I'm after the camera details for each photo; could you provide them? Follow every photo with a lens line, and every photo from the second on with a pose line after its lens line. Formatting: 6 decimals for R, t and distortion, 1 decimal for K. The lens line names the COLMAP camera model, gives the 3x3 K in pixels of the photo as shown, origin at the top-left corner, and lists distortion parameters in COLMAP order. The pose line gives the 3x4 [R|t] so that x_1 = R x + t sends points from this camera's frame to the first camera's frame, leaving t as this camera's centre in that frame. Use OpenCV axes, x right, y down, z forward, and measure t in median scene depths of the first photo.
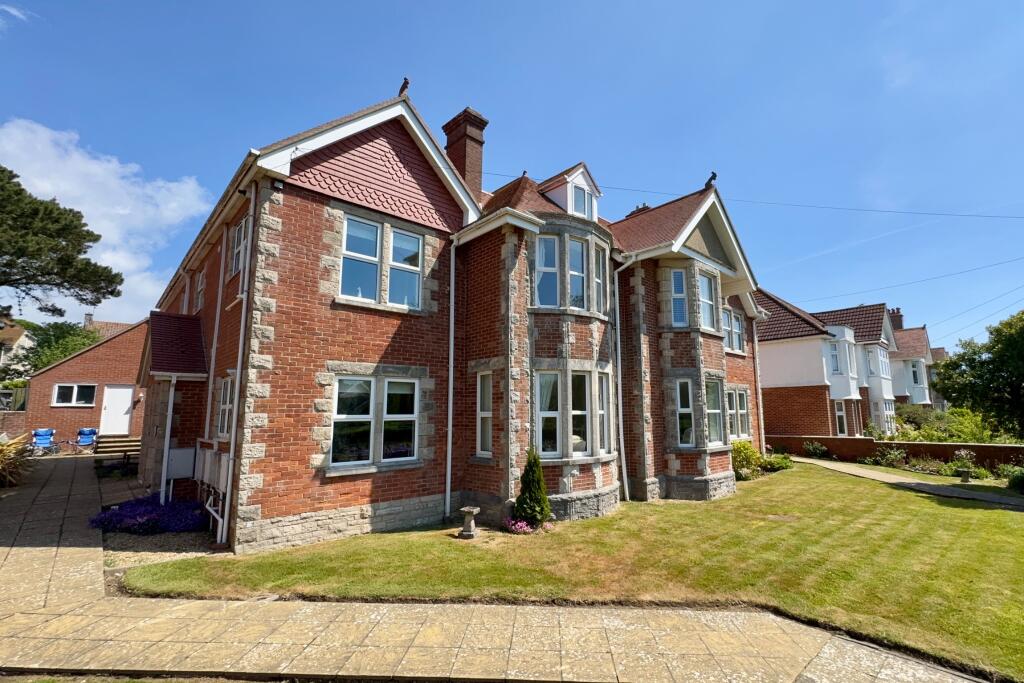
lens RADIAL K [[453.6, 0, 547.8], [0, 453.6, 350.5], [0, 0, 1]] dist [0.000900, -0.000071]
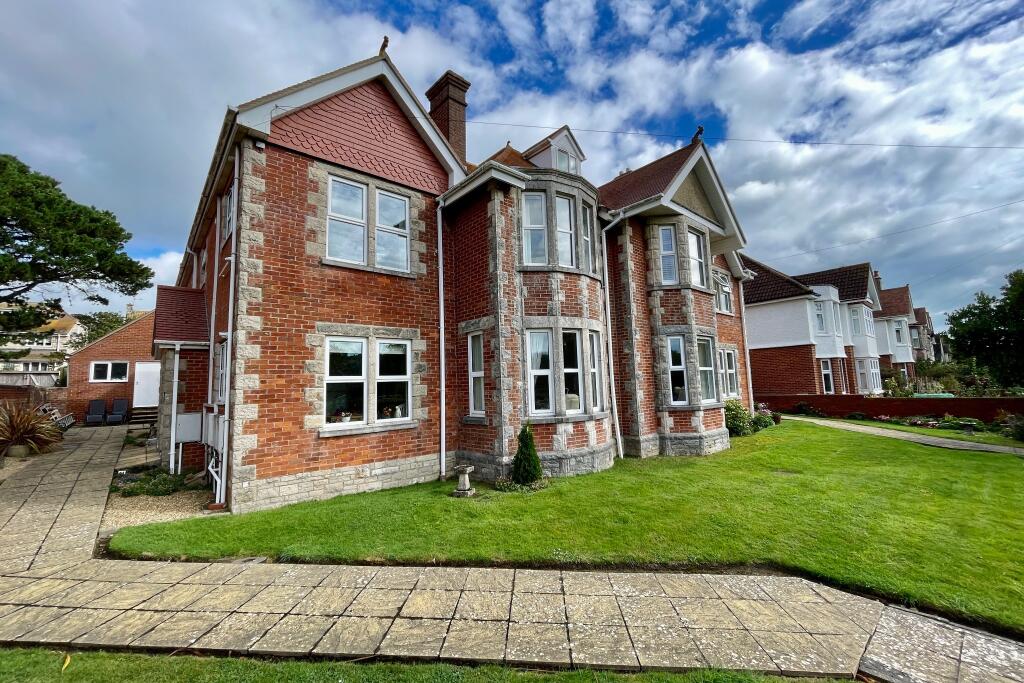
lens RADIAL K [[409.8, 0, 512.0], [0, 409.8, 341.5], [0, 0, 1]] dist [-0.000469, 0.000179]
pose [[0.997953, -0.030073, -0.056447, -0.007536], [0.031817, 0.999036, 0.030254, 0.043533], [0.055482, -0.031988, 0.997947, 0.103655]]
